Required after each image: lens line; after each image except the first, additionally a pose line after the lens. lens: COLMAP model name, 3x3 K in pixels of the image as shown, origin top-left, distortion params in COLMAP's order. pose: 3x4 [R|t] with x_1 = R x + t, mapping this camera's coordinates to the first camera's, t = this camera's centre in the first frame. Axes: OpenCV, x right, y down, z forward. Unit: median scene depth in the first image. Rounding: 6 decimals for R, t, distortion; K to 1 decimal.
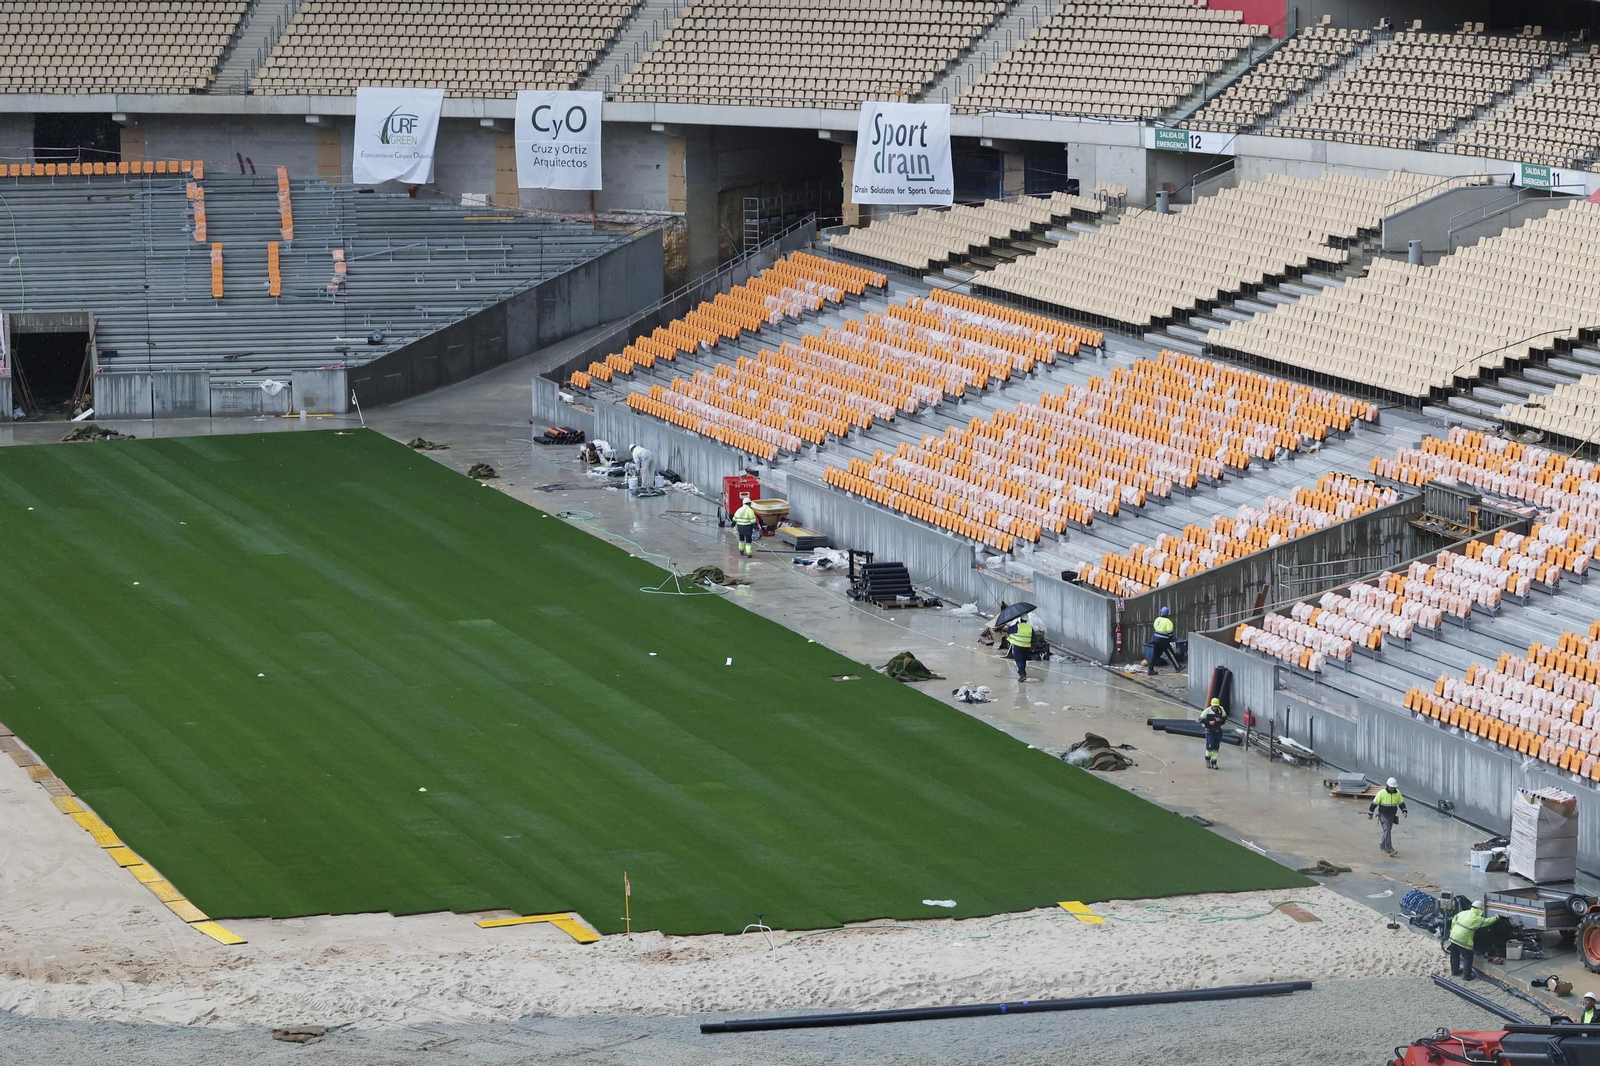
lens RADIAL K [[5298.4, 0, 797.5], [0, 5298.4, 532.6], [0, 0, 1]] dist [0.024700, 0.000000]
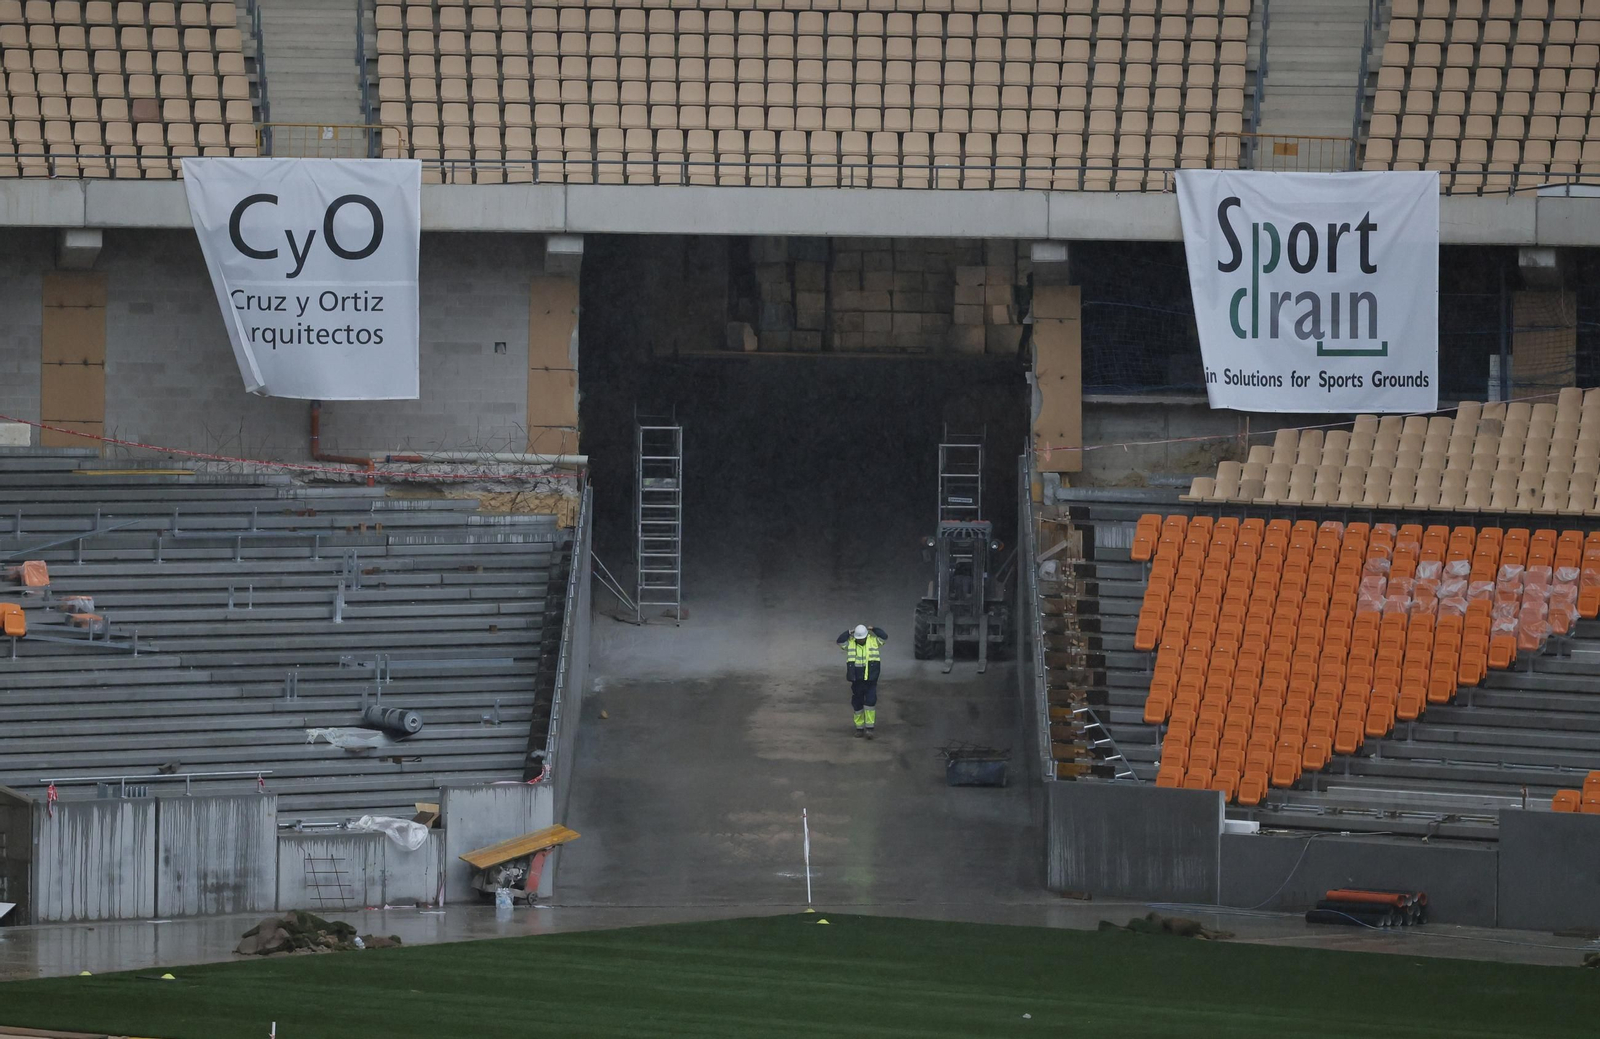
lens RADIAL K [[10246.3, 0, 797.4], [0, 10246.3, 520.0], [0, 0, 1]] dist [0.621684, 0.000000]
pose [[0.826640, 0.001528, 0.562729, -0.475774], [0.062621, 0.993536, -0.094687, 0.022243], [-0.559236, 0.113510, 0.821201, 0.346743]]
